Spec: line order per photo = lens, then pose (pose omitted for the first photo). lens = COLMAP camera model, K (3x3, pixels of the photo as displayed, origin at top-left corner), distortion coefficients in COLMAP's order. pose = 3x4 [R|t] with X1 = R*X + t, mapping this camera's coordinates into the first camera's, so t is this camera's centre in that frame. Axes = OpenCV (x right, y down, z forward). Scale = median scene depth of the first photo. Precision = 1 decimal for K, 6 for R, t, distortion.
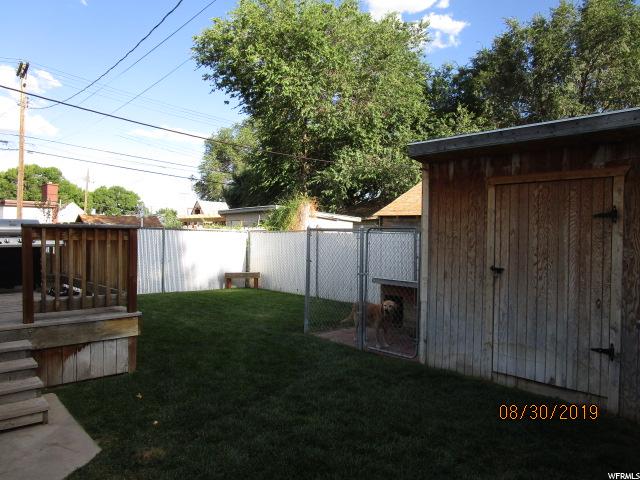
lens RADIAL K [[454.7, 0, 320.3], [0, 454.7, 236.8], [0, 0, 1]] dist [-0.030733, 0.006217]
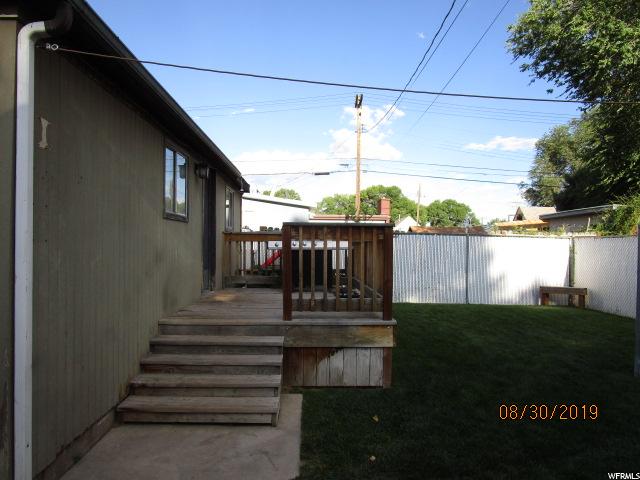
lens RADIAL K [[454.8, 0, 320.0], [0, 454.8, 240.0], [0, 0, 1]] dist [-0.025646, 0.007023]
pose [[0.760428, -0.008533, -0.649366, 0.019960], [-0.003893, 0.999836, -0.017698, 0.007318], [0.649410, 0.015986, 0.760270, 0.067003]]
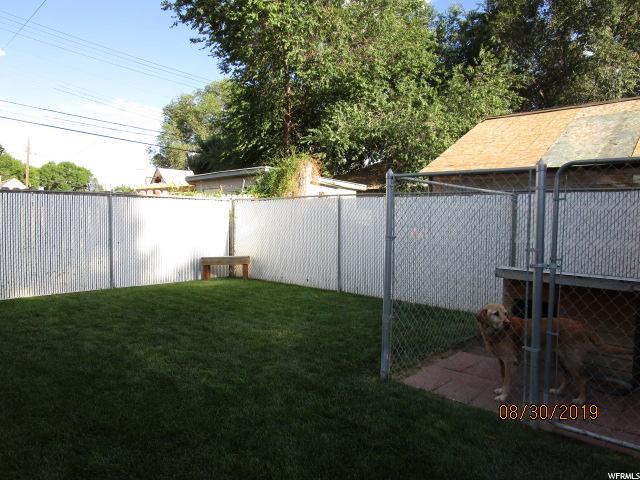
lens RADIAL K [[454.7, 0, 320.3], [0, 454.7, 236.8], [0, 0, 1]] dist [-0.030733, 0.006217]
pose [[0.996598, -0.011522, 0.081602, -0.061675], [0.007667, 0.998847, 0.047392, 0.011008], [-0.082054, -0.046606, 0.995538, 0.209160]]
